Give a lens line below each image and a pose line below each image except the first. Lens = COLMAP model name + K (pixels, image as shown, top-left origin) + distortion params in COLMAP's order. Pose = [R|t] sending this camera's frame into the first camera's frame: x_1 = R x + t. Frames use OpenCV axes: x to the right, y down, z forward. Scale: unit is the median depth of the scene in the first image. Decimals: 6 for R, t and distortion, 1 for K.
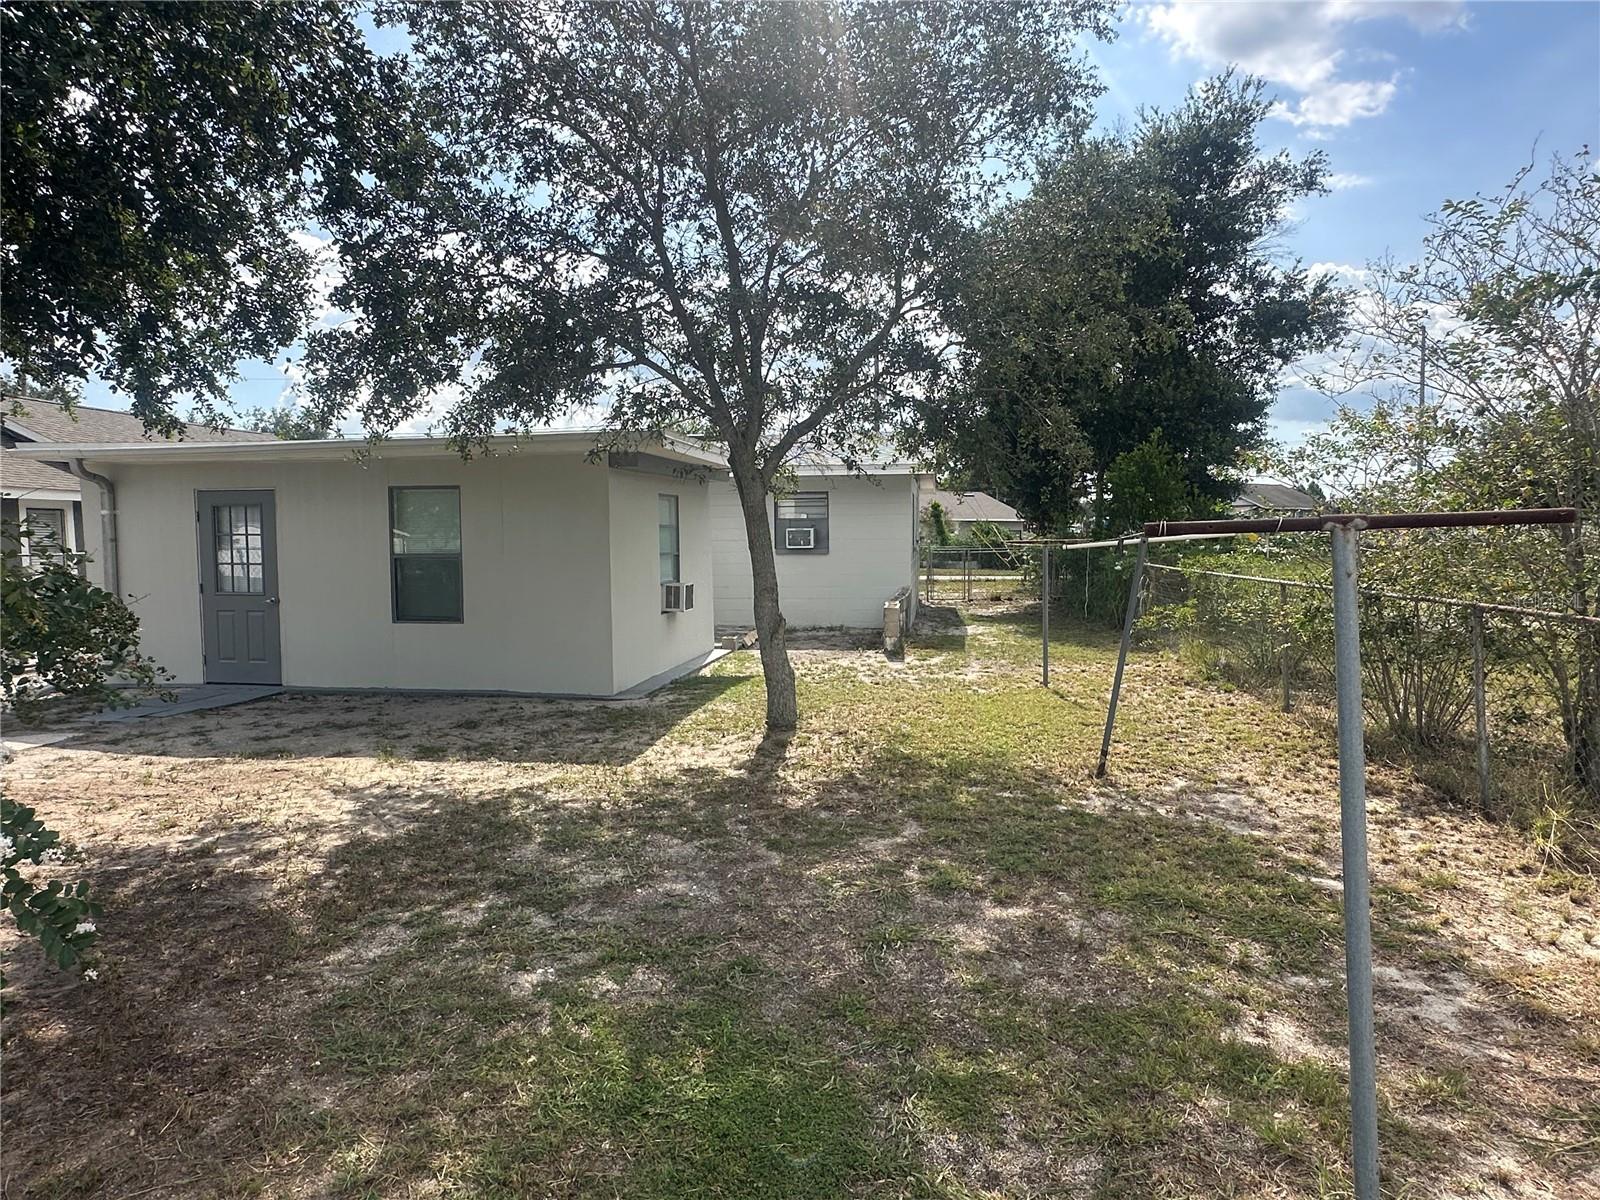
lens RADIAL K [[933.4, 0, 798.1], [0, 933.4, 602.4], [0, 0, 1]] dist [0.000219, 0.000029]
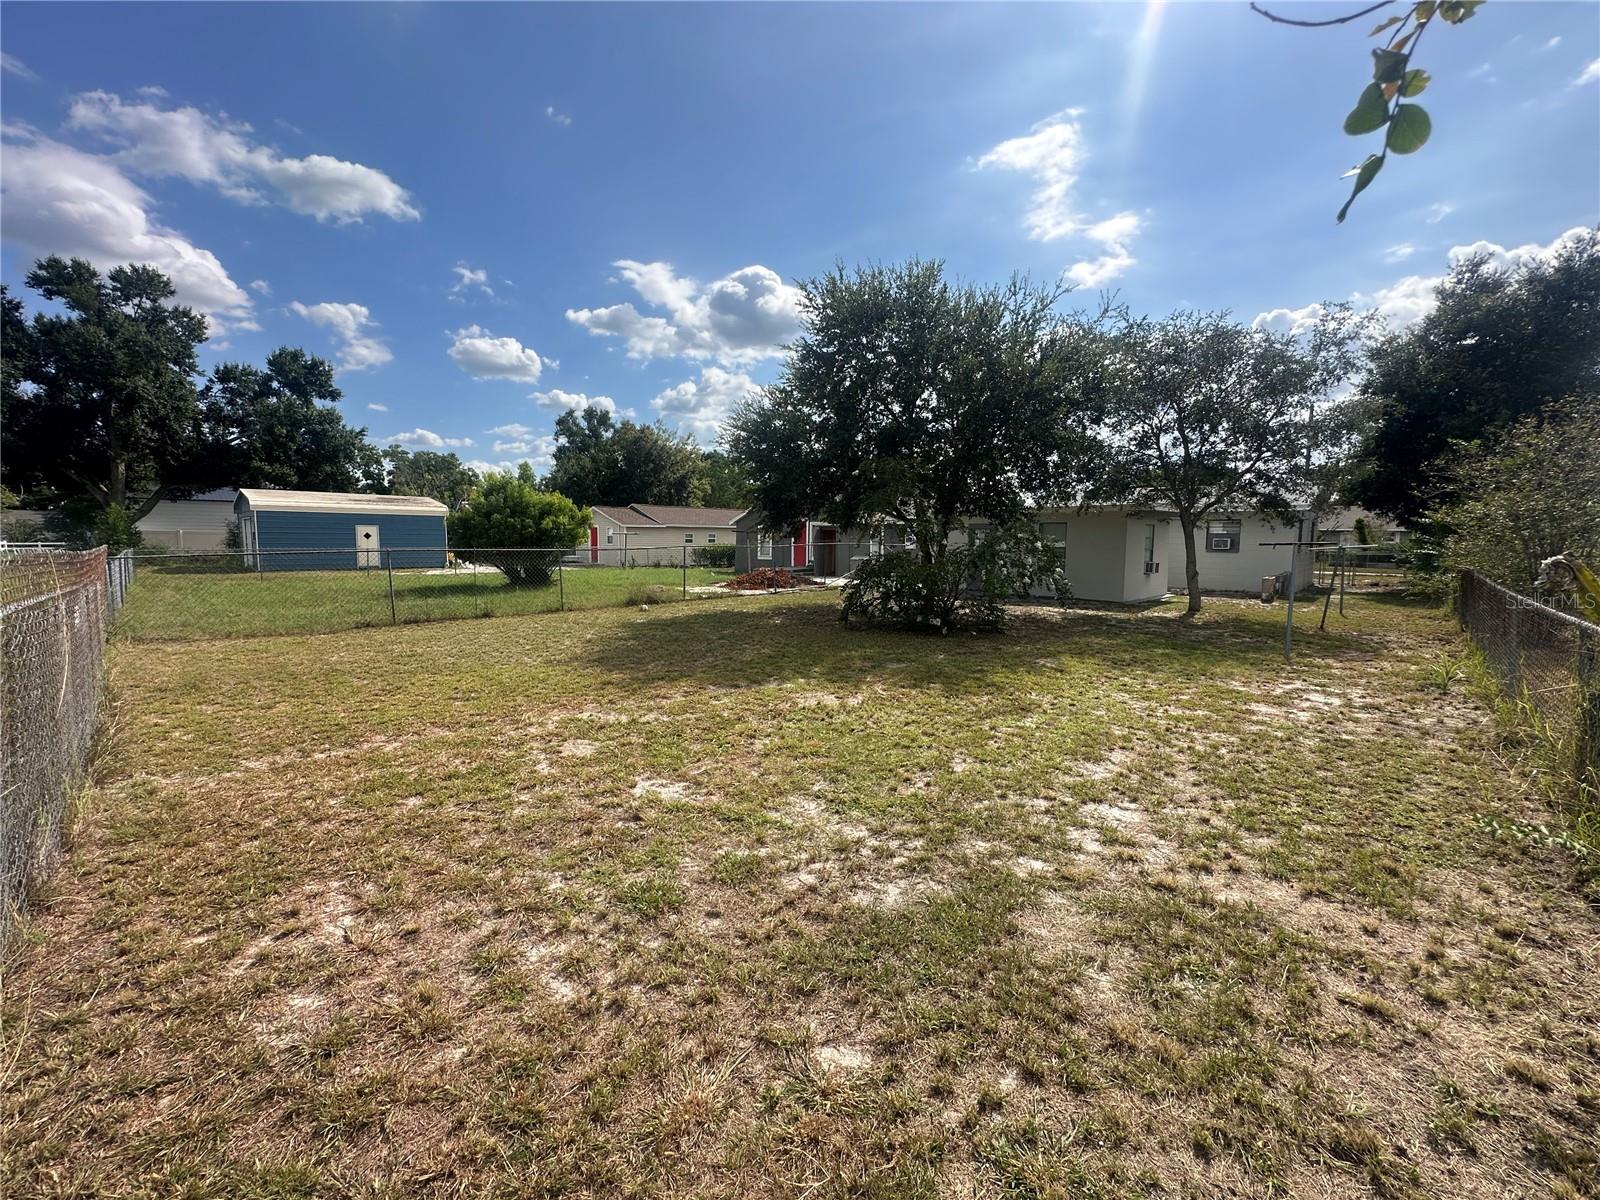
lens RADIAL K [[640.3, 0, 801.1], [0, 640.3, 597.5], [0, 0, 1]] dist [-0.003931, 0.000184]
pose [[0.820463, 0.062848, -0.568235, 0.076000], [-0.051160, 0.998023, 0.036516, 0.060267], [0.569406, -0.000889, 0.822056, -0.927649]]
